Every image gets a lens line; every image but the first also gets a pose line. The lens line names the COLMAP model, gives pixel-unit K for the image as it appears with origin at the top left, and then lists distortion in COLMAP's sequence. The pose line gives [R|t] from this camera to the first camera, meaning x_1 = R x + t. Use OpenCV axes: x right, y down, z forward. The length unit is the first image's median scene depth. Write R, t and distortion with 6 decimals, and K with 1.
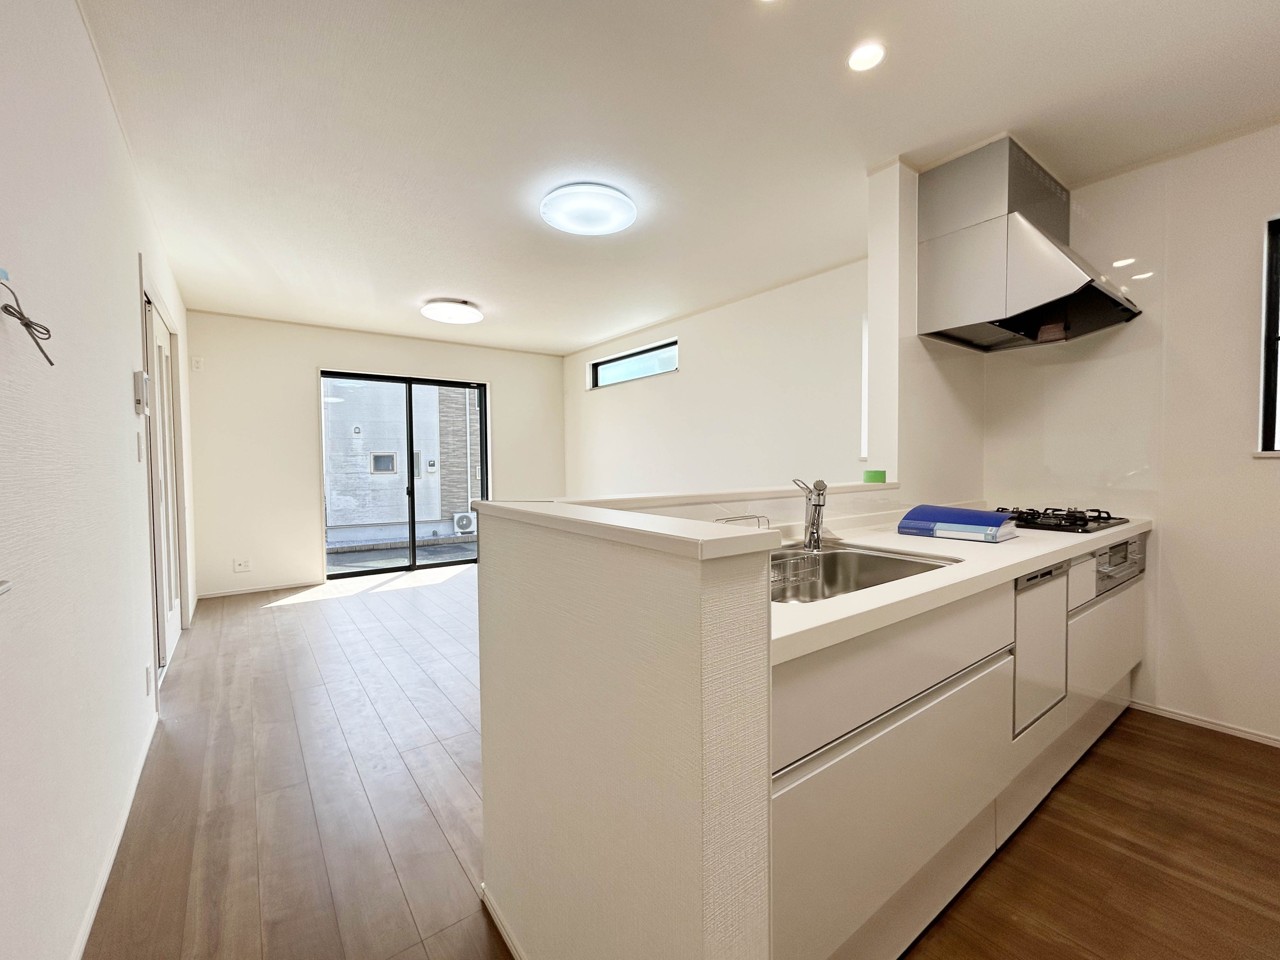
lens RADIAL K [[535.4, 0, 640.0], [0, 535.4, 480.0], [0, 0, 1]] dist [0.000106, 0.000394]
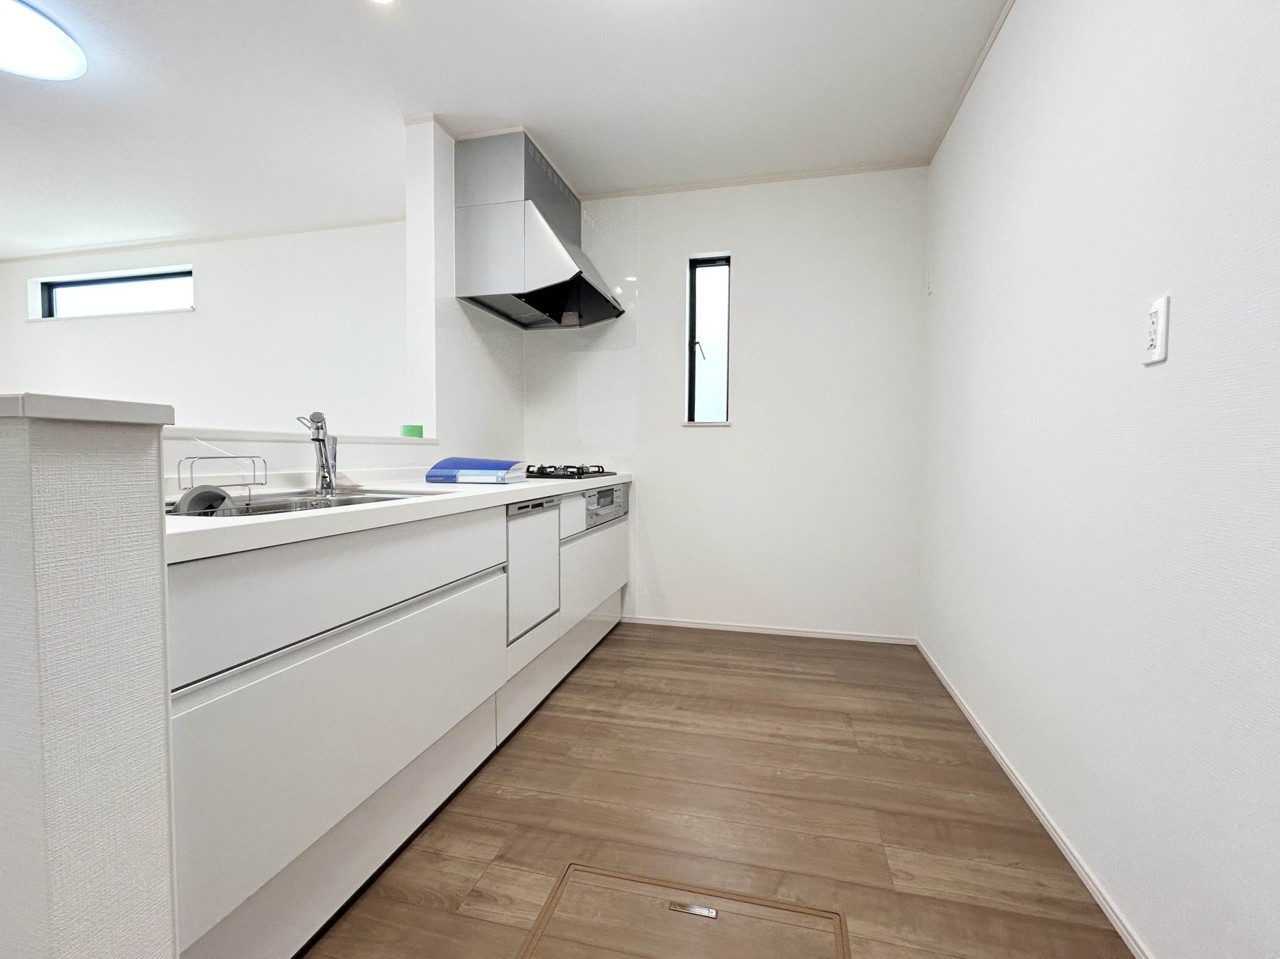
lens RADIAL K [[579.0, 0, 640.0], [0, 579.0, 479.5], [0, 0, 1]] dist [-0.000248, -0.000001]
pose [[0.774576, -0.011764, 0.632371, 0.078207], [0.006018, 0.999919, 0.011231, 0.066109], [-0.632452, -0.004894, 0.774584, -0.086703]]
